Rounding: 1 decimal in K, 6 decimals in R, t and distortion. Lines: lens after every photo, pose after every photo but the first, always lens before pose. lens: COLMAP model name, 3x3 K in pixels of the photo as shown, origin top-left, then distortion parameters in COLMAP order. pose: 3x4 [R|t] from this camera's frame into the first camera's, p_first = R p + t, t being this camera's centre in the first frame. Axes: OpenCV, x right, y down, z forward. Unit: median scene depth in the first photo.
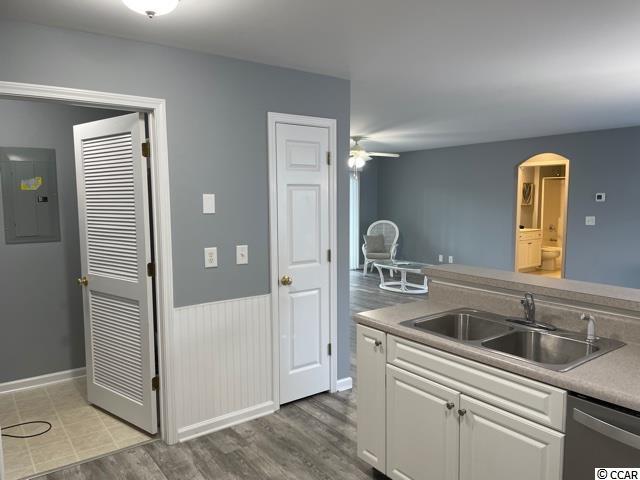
lens RADIAL K [[481.5, 0, 321.8], [0, 481.5, 241.6], [0, 0, 1]] dist [0.085217, -0.110496]
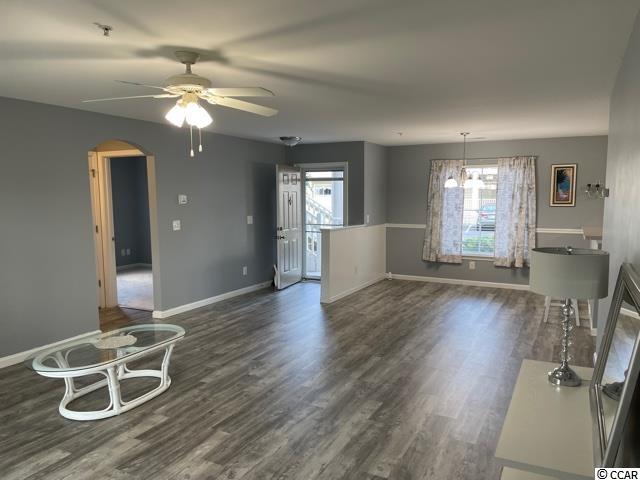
lens RADIAL K [[478.5, 0, 322.4], [0, 478.5, 242.9], [0, 0, 1]] dist [0.085162, -0.105961]
pose [[-0.445056, -0.084068, 0.891548, -0.372618], [0.088548, 0.986573, 0.137231, -0.109378], [-0.891114, 0.140021, -0.431636, 1.144859]]
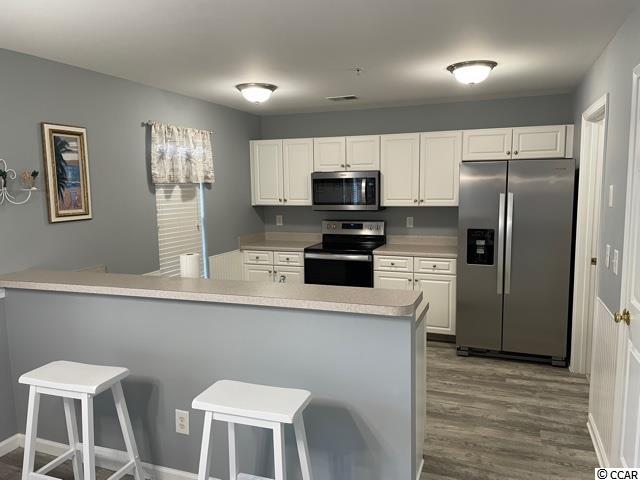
lens RADIAL K [[481.5, 0, 321.8], [0, 481.5, 241.6], [0, 0, 1]] dist [0.085217, -0.110496]
pose [[-0.840901, 0.083993, -0.534631, 0.309142], [-0.029967, 0.979141, 0.200962, -0.070744], [0.540359, 0.185010, -0.820843, 0.644743]]
